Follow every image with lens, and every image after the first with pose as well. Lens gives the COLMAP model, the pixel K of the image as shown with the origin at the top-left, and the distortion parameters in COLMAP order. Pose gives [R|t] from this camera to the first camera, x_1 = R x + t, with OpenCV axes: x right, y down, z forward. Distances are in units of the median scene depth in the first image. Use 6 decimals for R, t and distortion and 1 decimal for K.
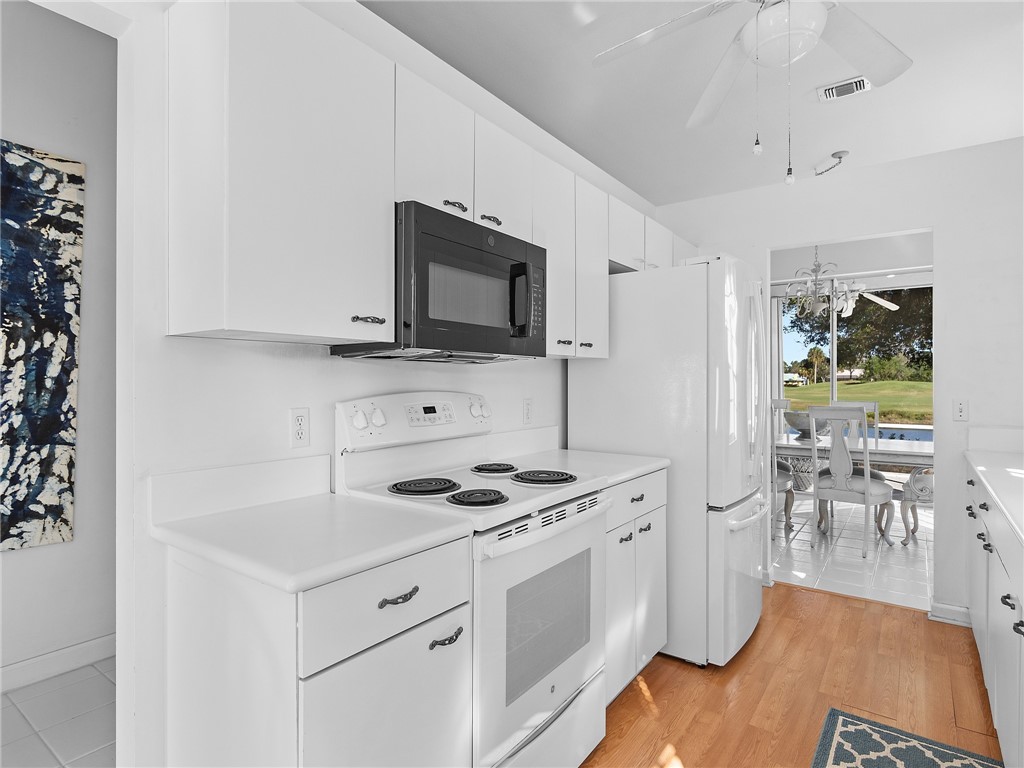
lens RADIAL K [[547.0, 0, 512.2], [0, 547.0, 381.3], [0, 0, 1]] dist [-0.007194, 0.000760]
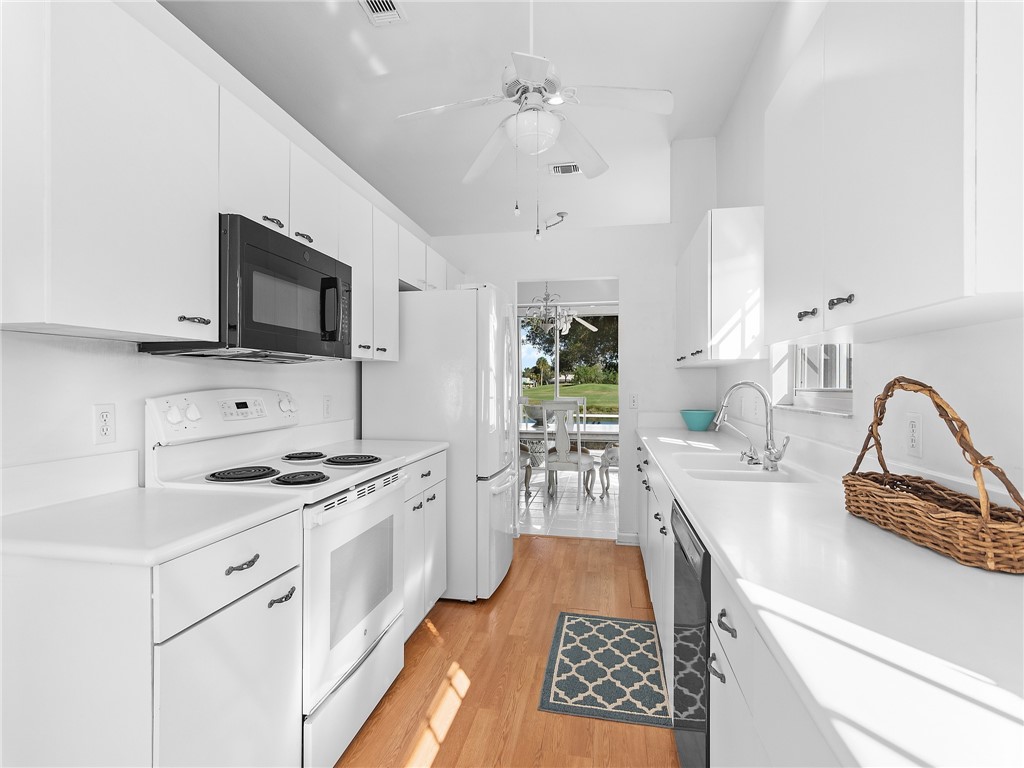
lens RADIAL K [[495.3, 0, 508.2], [0, 495.3, 382.9], [0, 0, 1]] dist [-0.010997, 0.002233]
pose [[0.904238, 0.002505, 0.427021, -0.080824], [-0.001654, 0.999996, -0.002364, 0.008575], [-0.427025, 0.001432, 0.904238, -0.096545]]
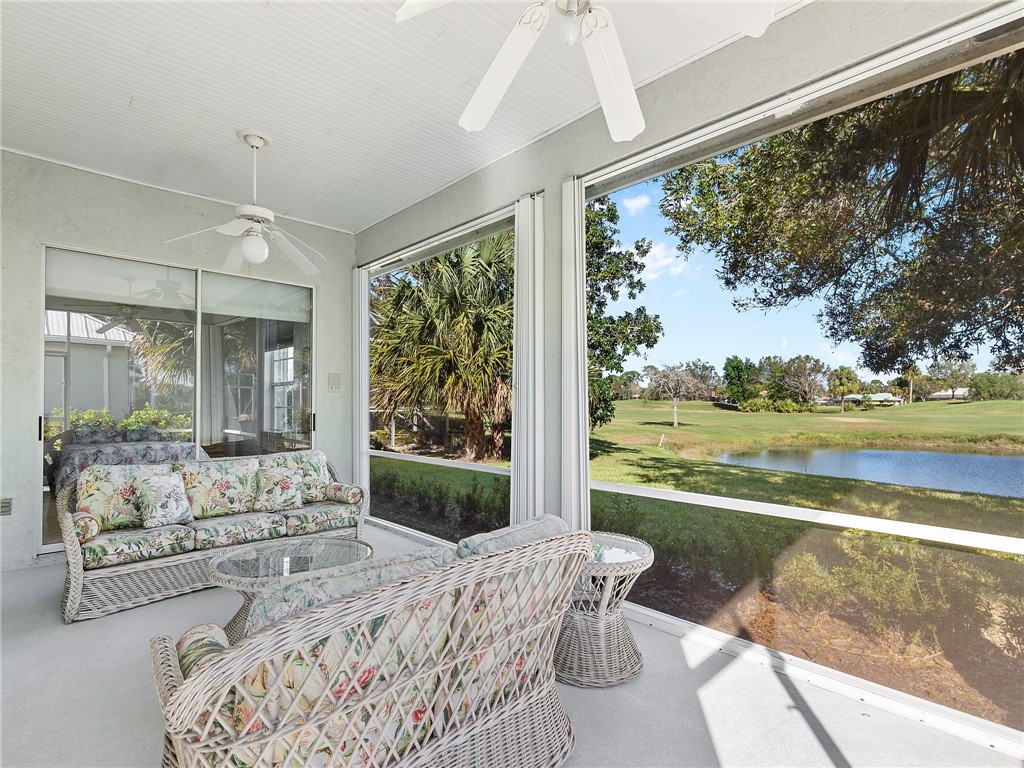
lens RADIAL K [[495.3, 0, 511.5], [0, 495.3, 393.7], [0, 0, 1]] dist [-0.010997, 0.002233]
pose [[0.983303, -0.002132, -0.181966, 0.423833], [-0.000639, 0.999885, -0.015170, 0.012592], [0.181977, 0.015033, 0.983188, 0.526036]]
